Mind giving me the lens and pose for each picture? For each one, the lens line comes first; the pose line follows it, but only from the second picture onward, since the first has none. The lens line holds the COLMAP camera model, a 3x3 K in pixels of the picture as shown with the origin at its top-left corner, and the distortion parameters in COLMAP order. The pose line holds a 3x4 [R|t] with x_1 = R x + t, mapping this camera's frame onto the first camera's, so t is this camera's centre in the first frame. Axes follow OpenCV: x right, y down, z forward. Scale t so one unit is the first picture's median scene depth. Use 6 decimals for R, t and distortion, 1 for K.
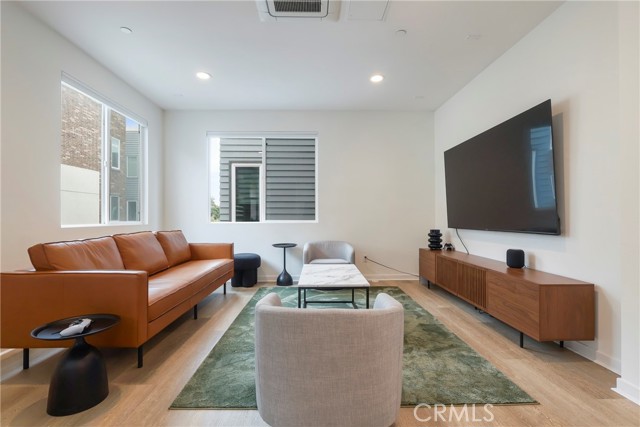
lens RADIAL K [[300.9, 0, 318.5], [0, 300.9, 212.9], [0, 0, 1]] dist [0.000138, -0.000895]
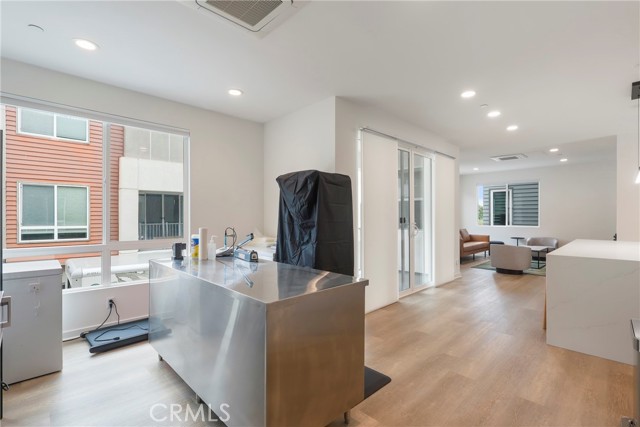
lens RADIAL K [[300.9, 0, 321.0], [0, 300.9, 216.9], [0, 0, 1]] dist [0.000138, -0.000895]
pose [[0.687106, -0.000771, -0.726557, 0.361540], [0.011964, 0.999876, 0.010253, -0.057699], [0.726458, -0.015737, 0.687030, -1.083564]]
